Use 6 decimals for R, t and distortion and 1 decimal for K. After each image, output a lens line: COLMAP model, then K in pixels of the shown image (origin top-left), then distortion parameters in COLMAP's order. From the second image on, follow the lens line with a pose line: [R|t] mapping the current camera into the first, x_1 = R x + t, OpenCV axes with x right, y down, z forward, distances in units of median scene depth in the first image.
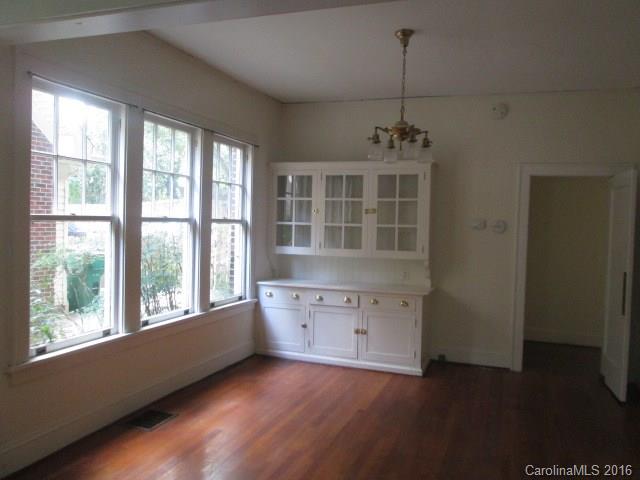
lens RADIAL K [[533.3, 0, 316.4], [0, 533.3, 242.9], [0, 0, 1]] dist [-0.014376, 0.008117]
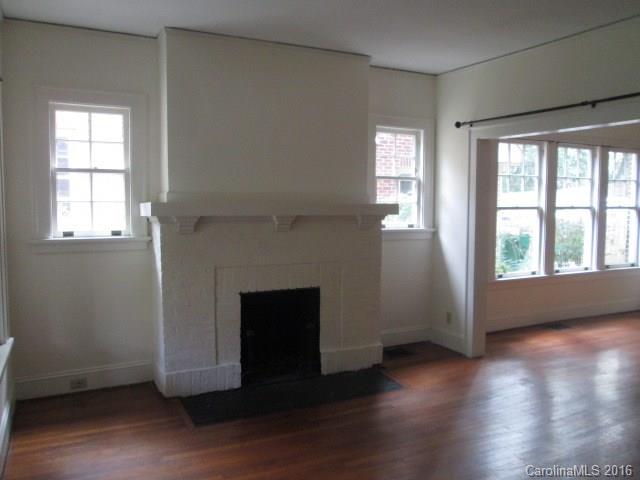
lens RADIAL K [[533.3, 0, 315.0], [0, 533.3, 241.7], [0, 0, 1]] dist [-0.014376, 0.008117]
pose [[0.726195, 0.022297, -0.687127, 0.227771], [-0.009031, 0.999697, 0.022895, 0.025162], [0.687429, -0.010420, 0.726176, -0.613633]]
